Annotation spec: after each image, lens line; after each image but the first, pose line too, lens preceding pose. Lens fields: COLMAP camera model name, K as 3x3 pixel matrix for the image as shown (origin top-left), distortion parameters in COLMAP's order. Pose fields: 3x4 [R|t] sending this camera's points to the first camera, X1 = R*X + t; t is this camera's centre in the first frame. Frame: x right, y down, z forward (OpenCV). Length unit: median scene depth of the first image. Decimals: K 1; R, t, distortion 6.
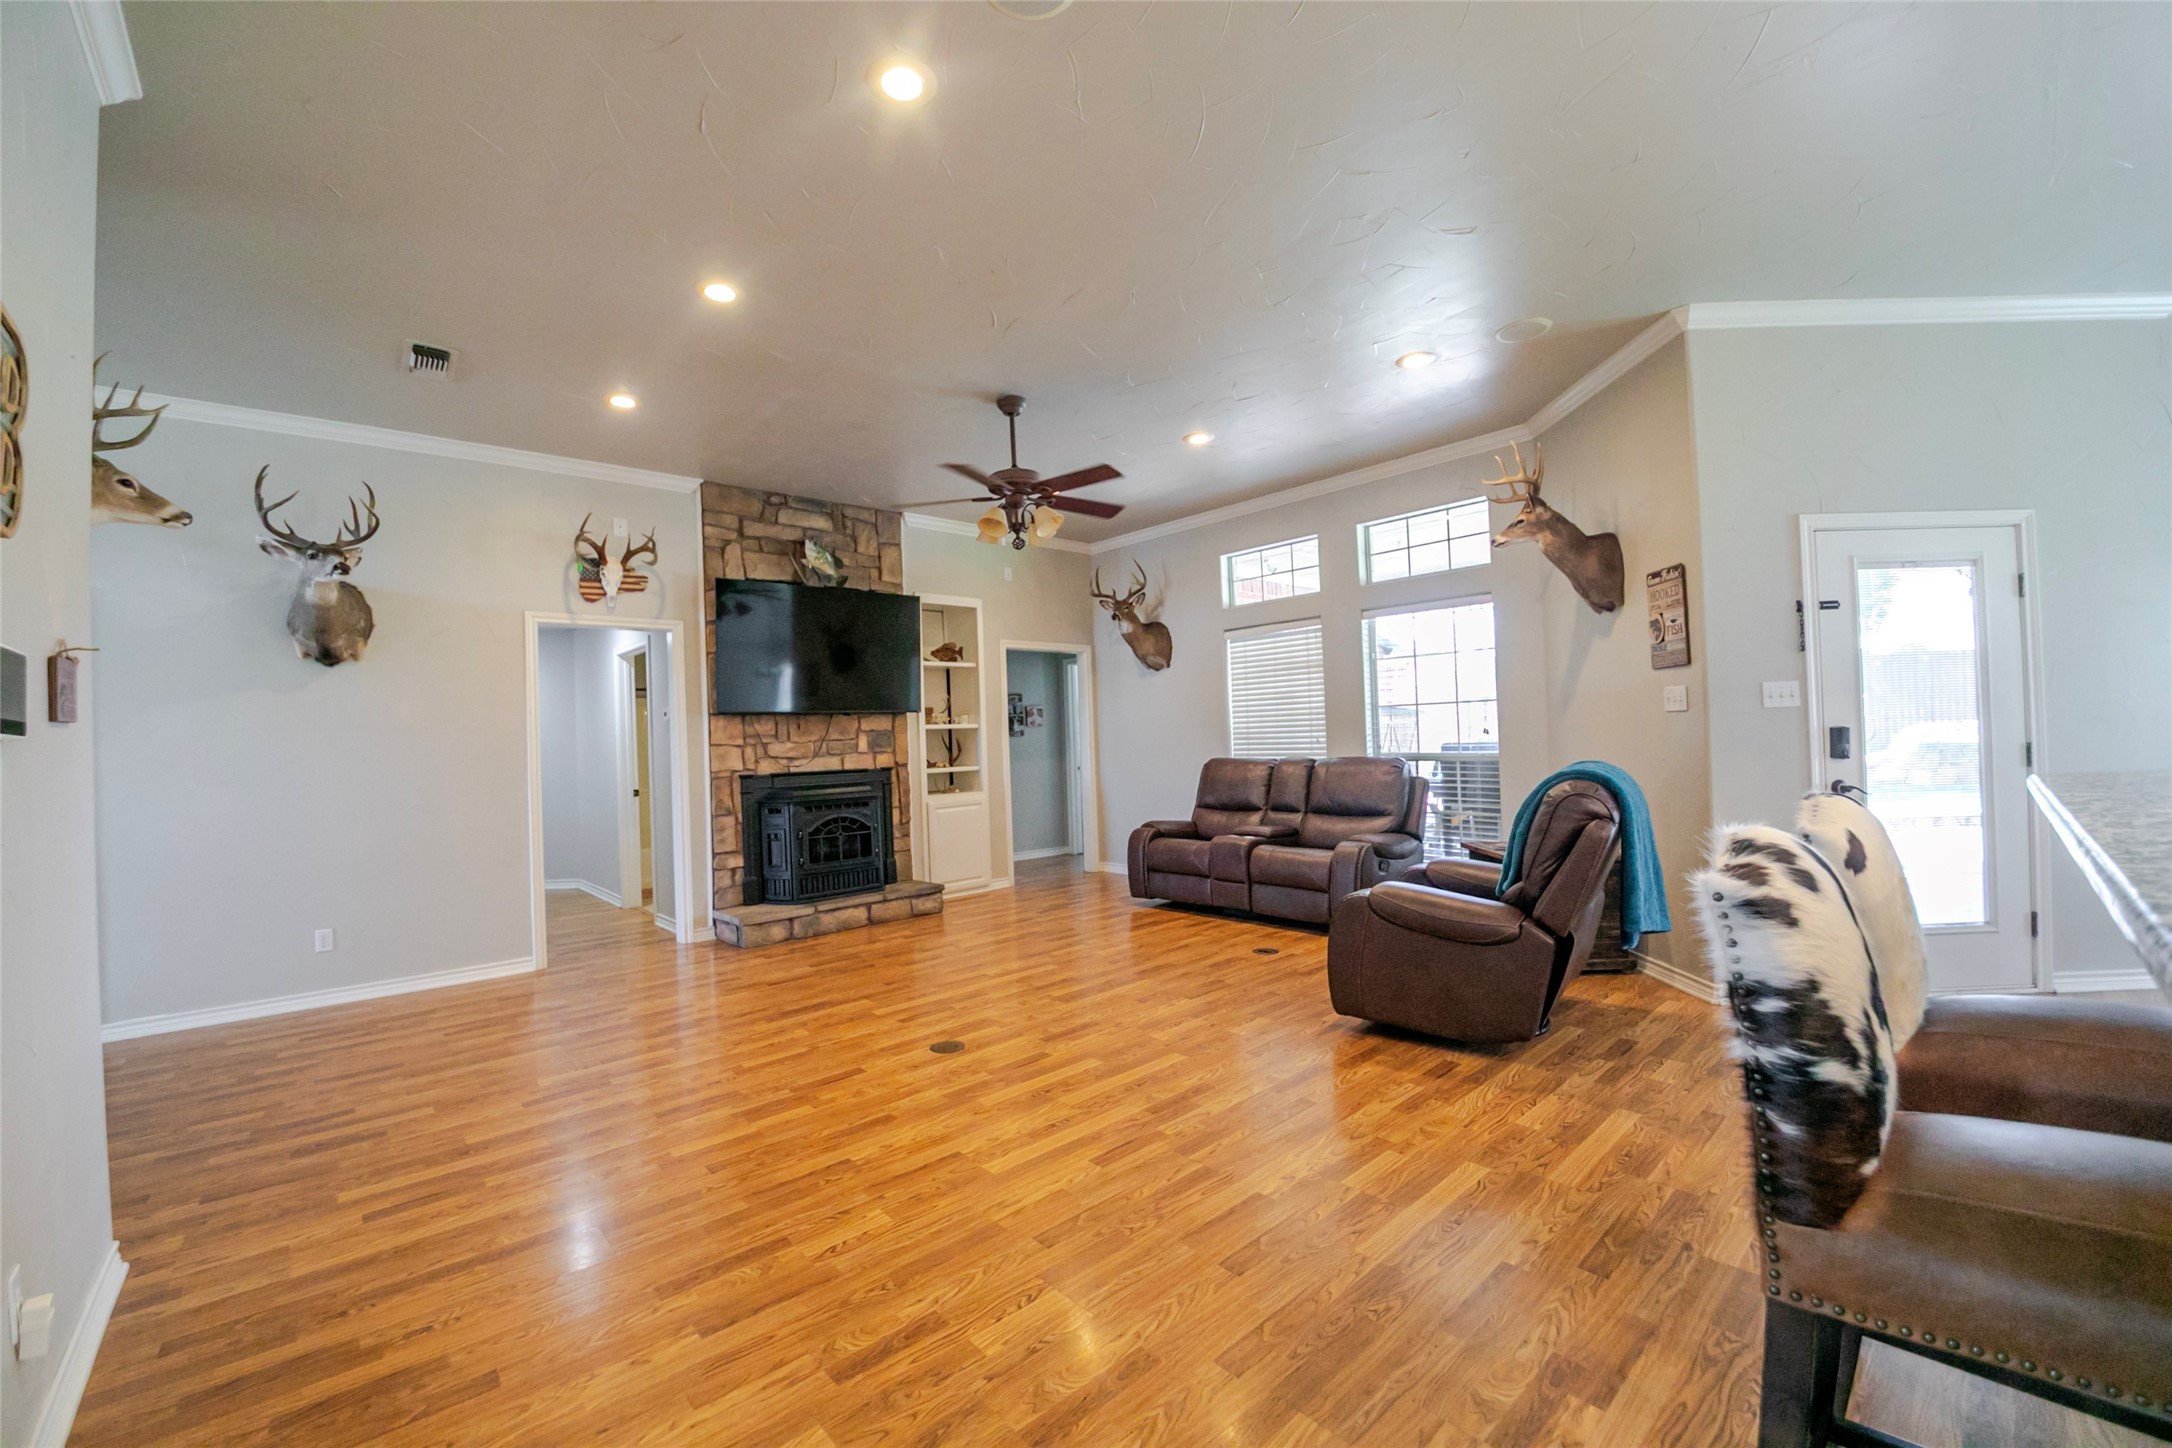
lens RADIAL K [[862.0, 0, 1073.0], [0, 862.0, 722.0], [0, 0, 1]] dist [-0.015025, -0.007041]
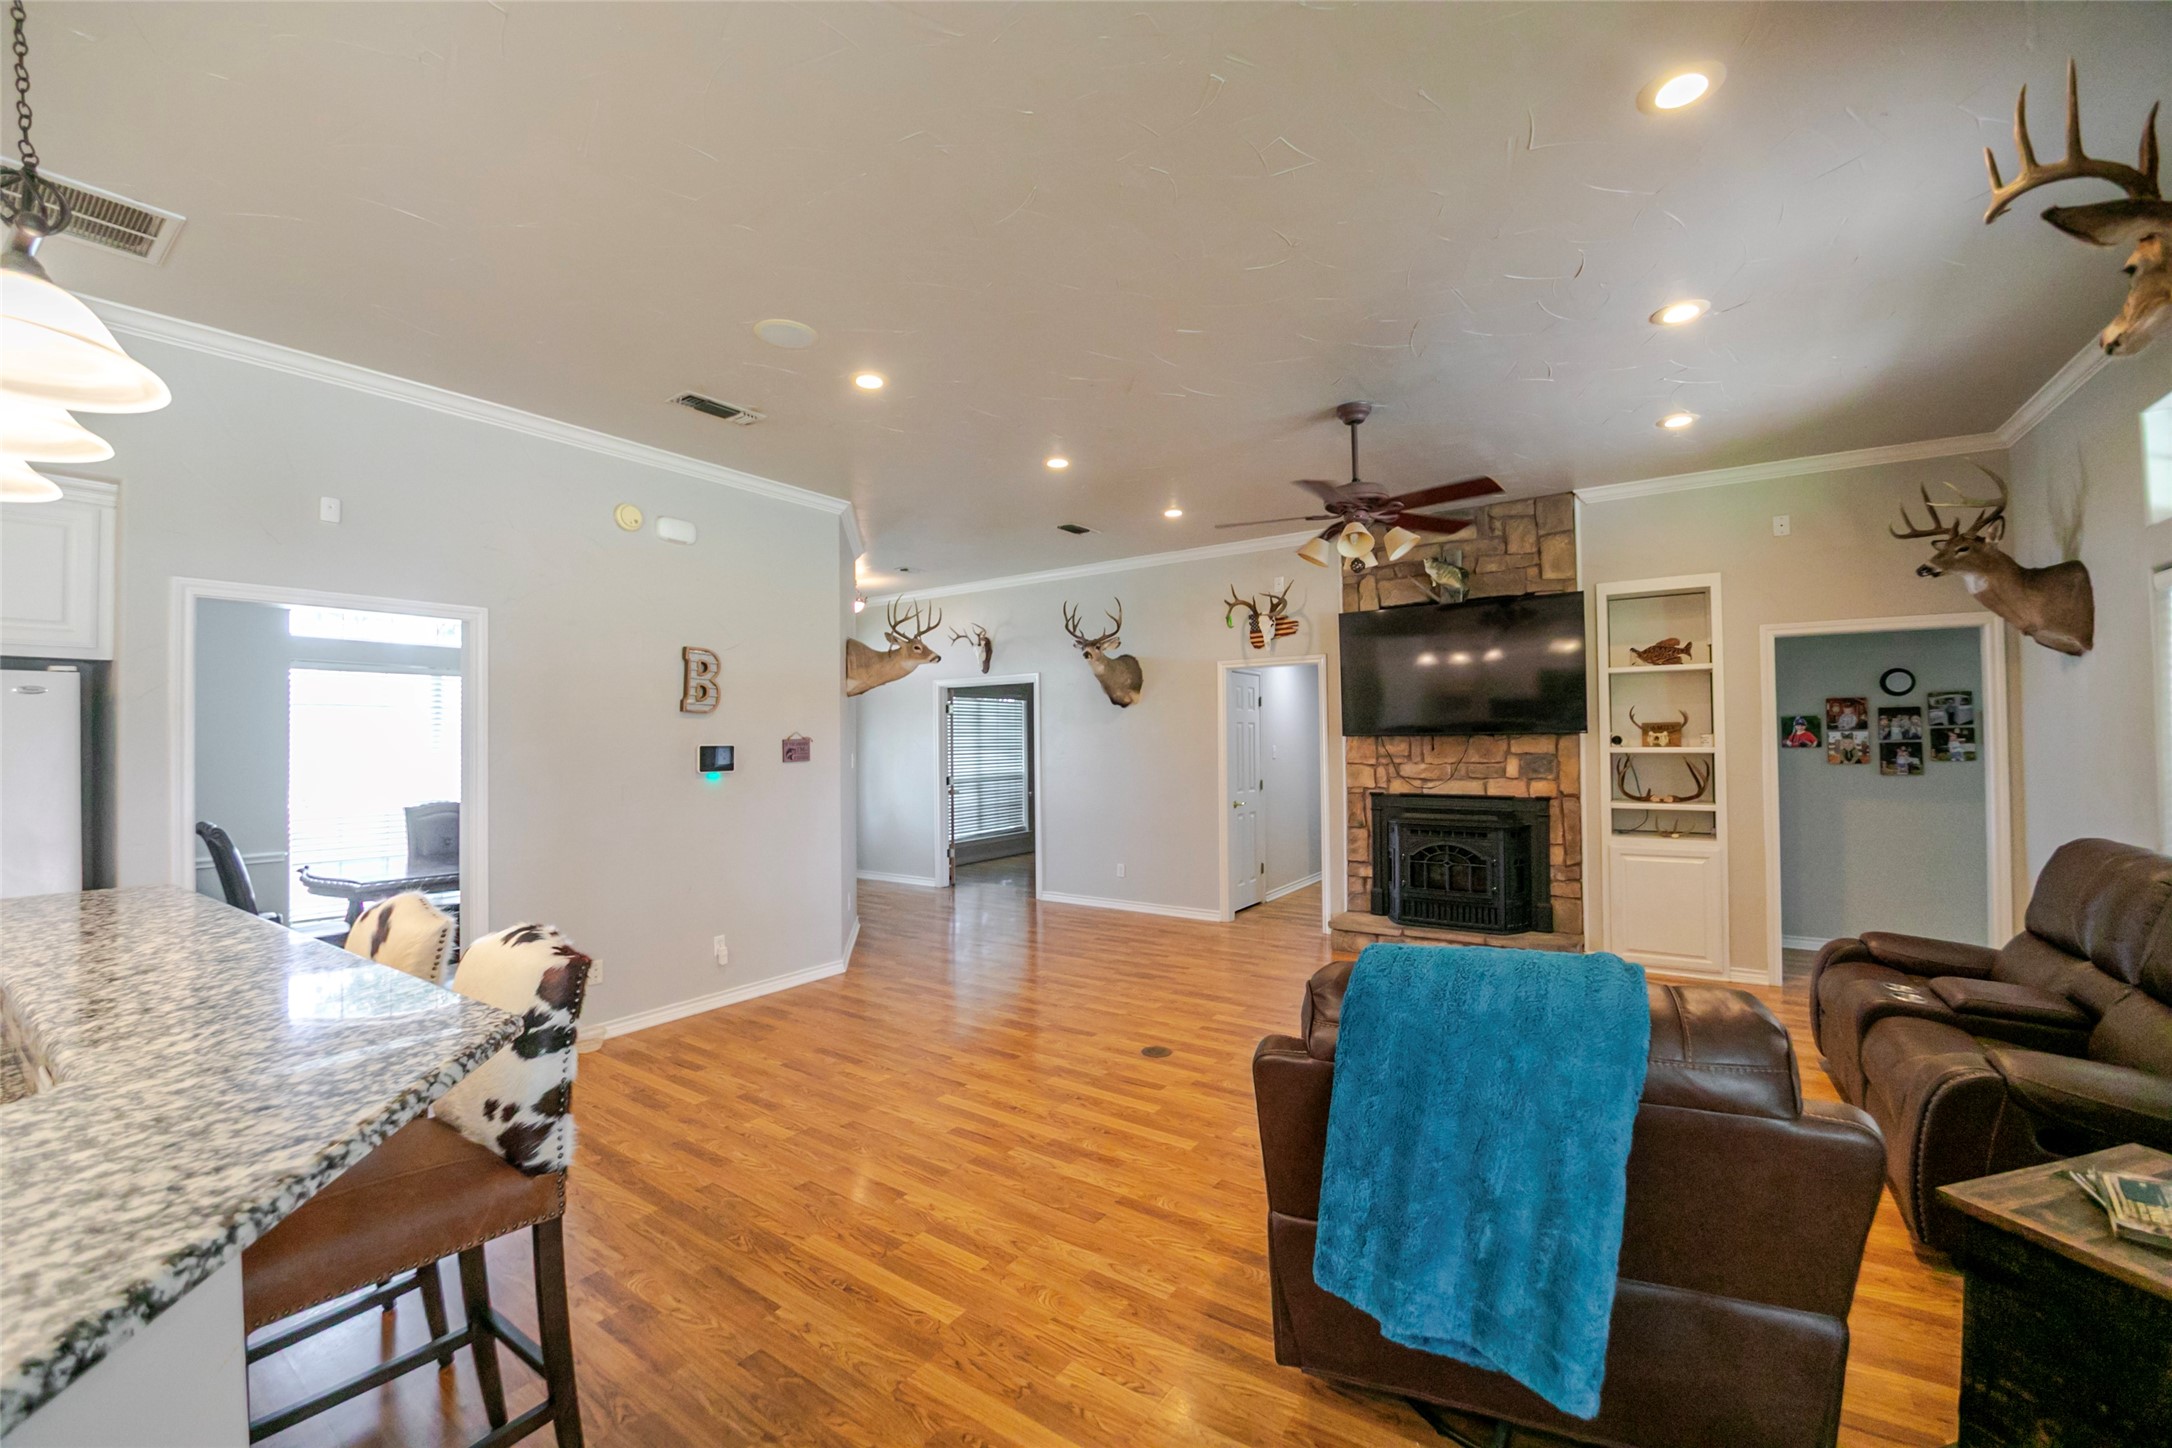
lens RADIAL K [[862.0, 0, 1068.4], [0, 862.0, 726.8], [0, 0, 1]] dist [-0.015025, -0.007041]
pose [[0.228477, 0.015328, -0.973429, 0.647652], [0.020404, 0.999581, 0.020529, -0.056735], [0.973335, -0.024552, 0.228069, 0.436910]]
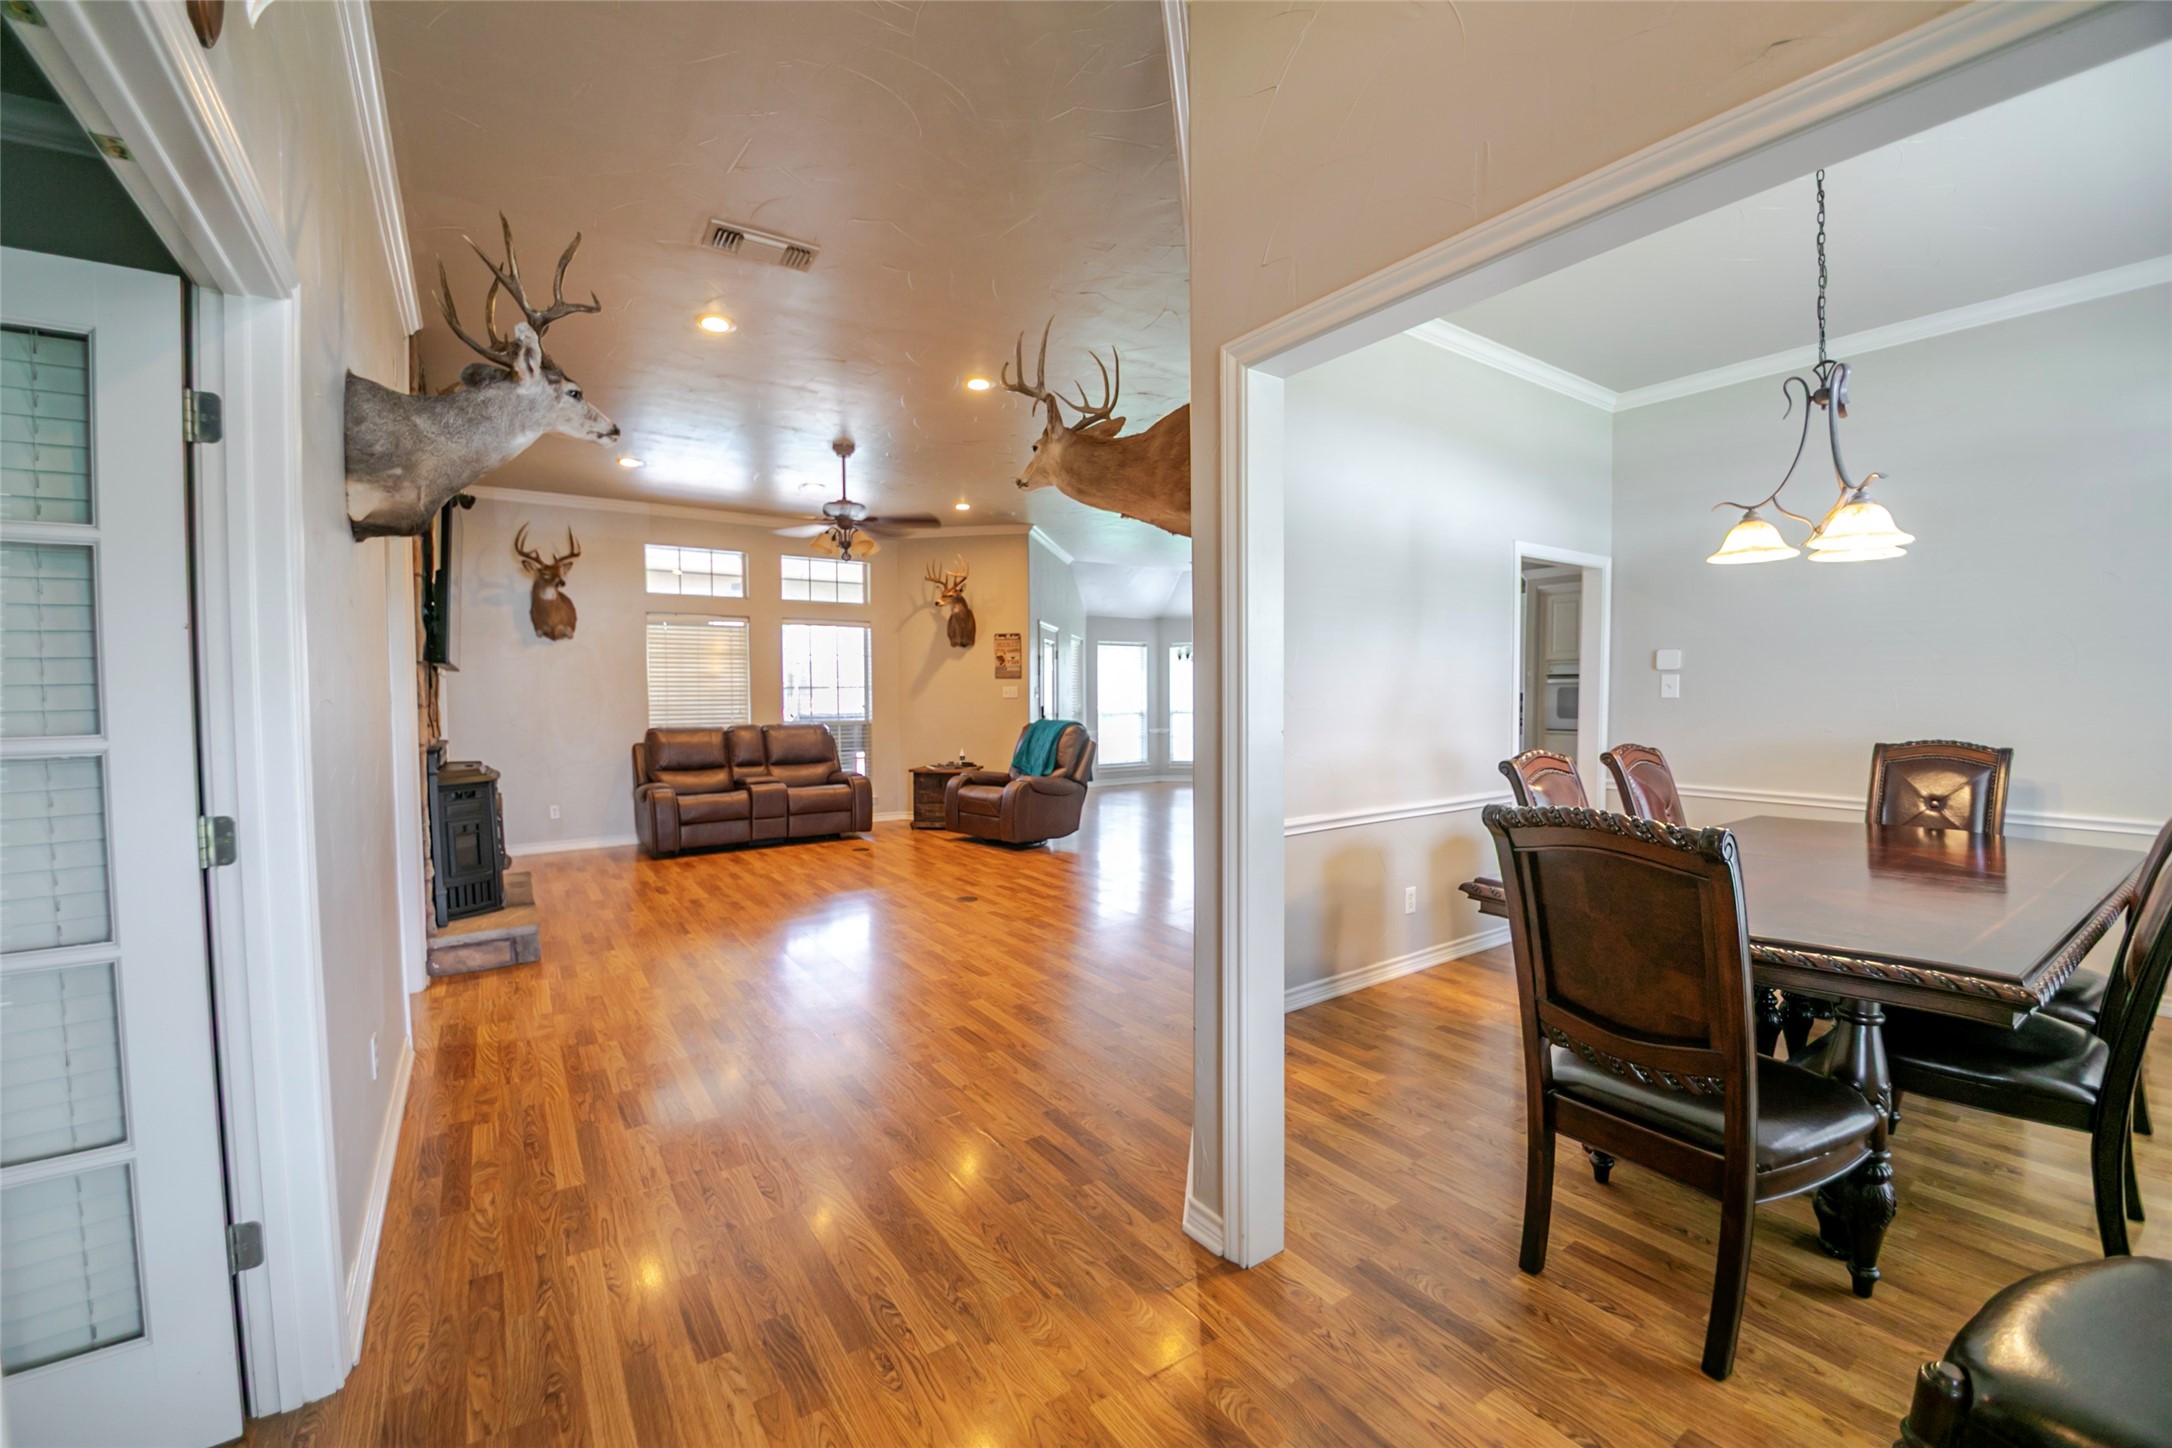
lens RADIAL K [[862.0, 0, 1071.5], [0, 862.0, 728.8], [0, 0, 1]] dist [-0.015025, -0.007041]
pose [[0.128294, -0.007907, 0.991705, -1.160304], [-0.016700, 0.999809, 0.010132, 0.031781], [-0.991596, -0.017861, 0.128137, 0.424090]]
